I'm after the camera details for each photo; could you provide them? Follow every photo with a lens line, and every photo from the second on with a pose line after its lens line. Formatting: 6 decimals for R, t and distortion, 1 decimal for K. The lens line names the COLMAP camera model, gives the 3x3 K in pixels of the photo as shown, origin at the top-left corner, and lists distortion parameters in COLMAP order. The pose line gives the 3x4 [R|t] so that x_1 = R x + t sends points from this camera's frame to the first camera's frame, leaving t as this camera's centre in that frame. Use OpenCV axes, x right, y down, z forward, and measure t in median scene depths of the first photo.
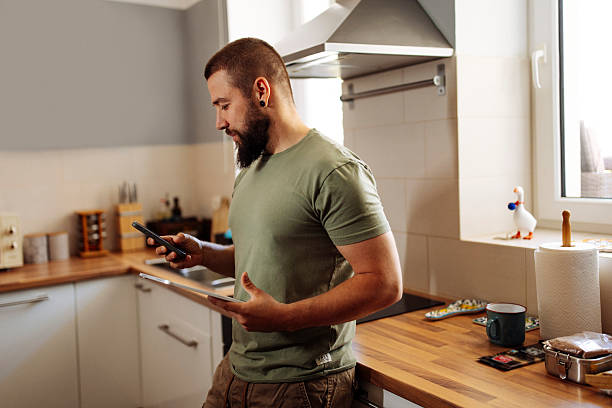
lens RADIAL K [[616.1, 0, 306.0], [0, 616.1, 204.0], [0, 0, 1]] dist [0.060097, 0.002099]
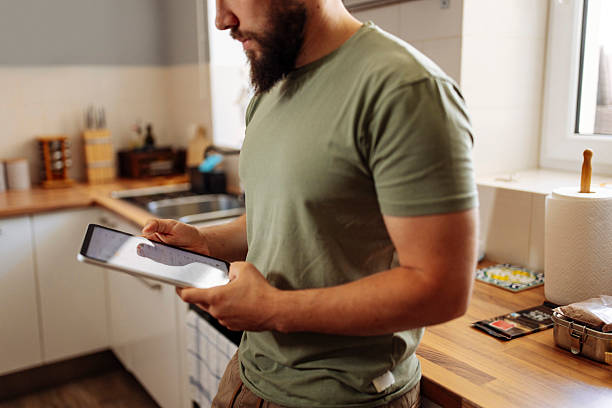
lens RADIAL K [[616.1, 0, 306.0], [0, 616.1, 204.0], [0, 0, 1]] dist [0.060097, 0.002099]
pose [[0.999609, 0.023282, 0.015510, 0.024687], [-0.024830, 0.993782, 0.108536, 0.001480], [-0.012887, -0.108879, 0.993972, 0.132587]]
